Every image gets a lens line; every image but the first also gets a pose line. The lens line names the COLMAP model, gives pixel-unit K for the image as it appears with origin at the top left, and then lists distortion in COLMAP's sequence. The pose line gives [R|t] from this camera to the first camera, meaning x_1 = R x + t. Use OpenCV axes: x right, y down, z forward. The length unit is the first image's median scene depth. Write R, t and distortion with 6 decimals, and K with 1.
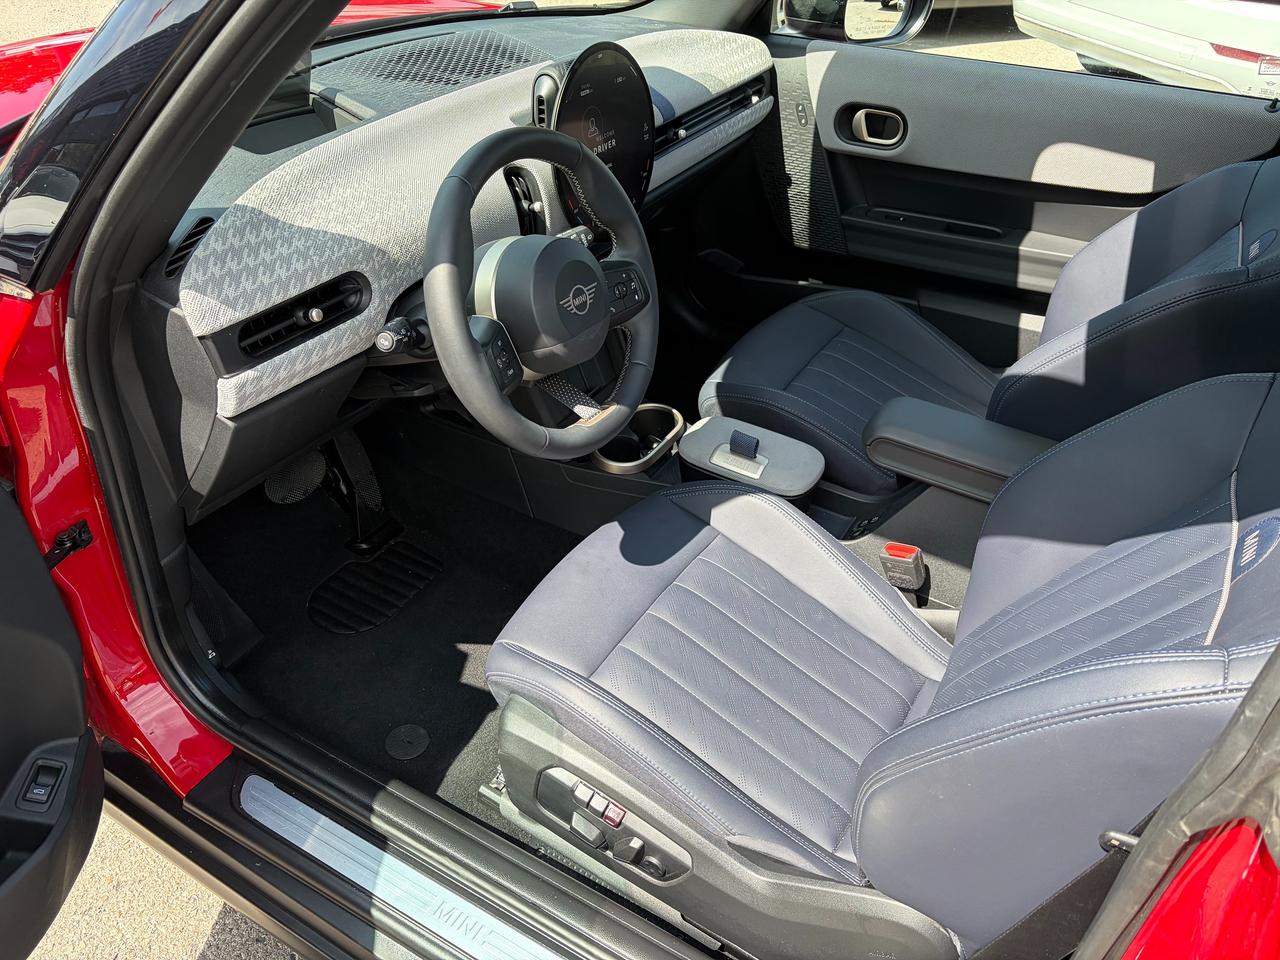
lens RADIAL K [[970.2, 0, 640.7], [0, 970.2, 488.8], [0, 0, 1]] dist [0.027562, -0.033801]
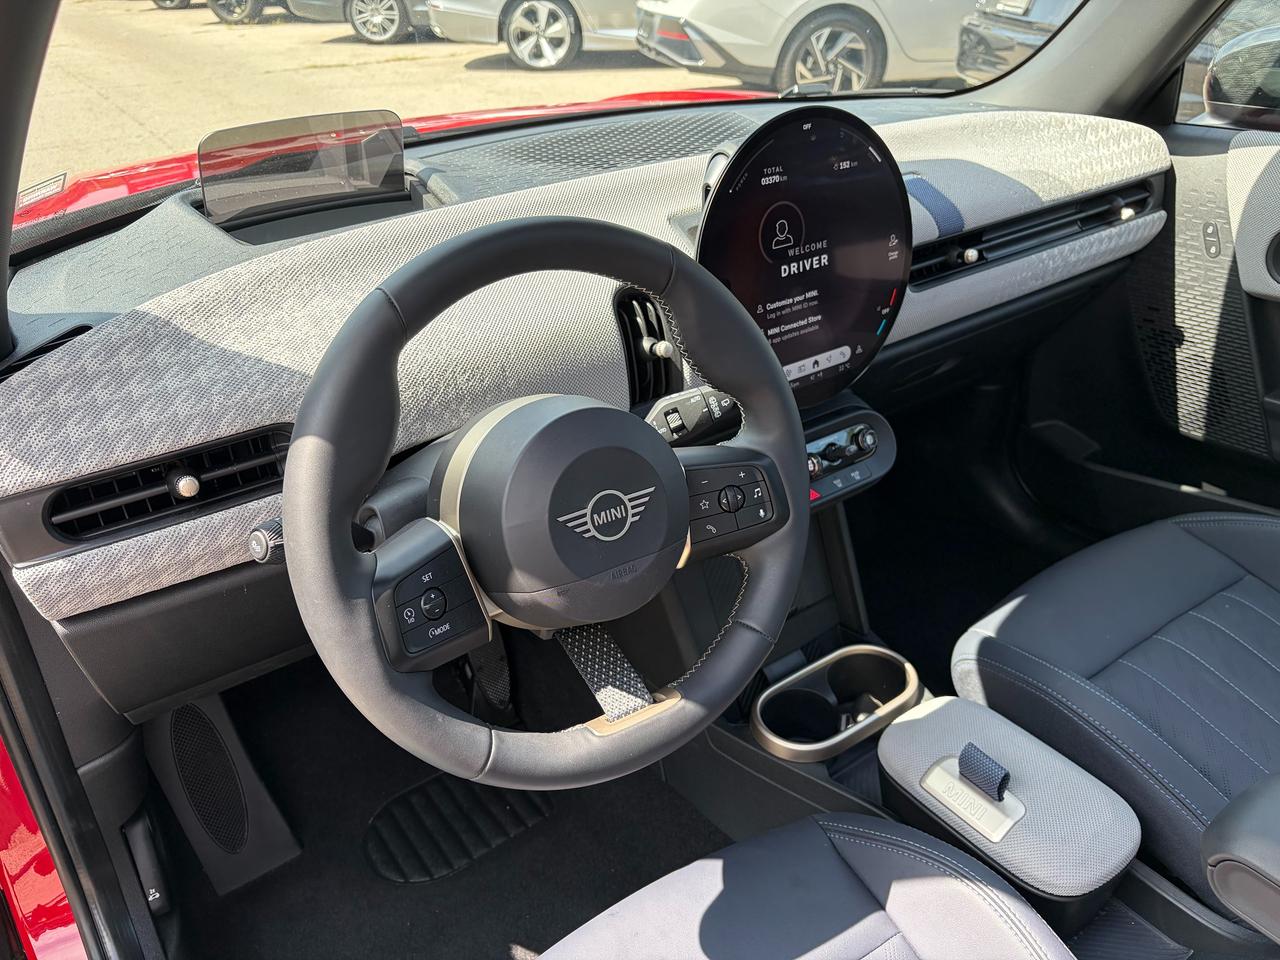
lens RADIAL K [[970.2, 0, 631.4], [0, 970.2, 485.9], [0, 0, 1]] dist [0.027562, -0.033801]
pose [[0.905431, 0.138353, -0.401314, 0.147701], [-0.187627, 0.978469, -0.085989, -0.143327], [0.380777, 0.153154, 0.911895, 0.427093]]
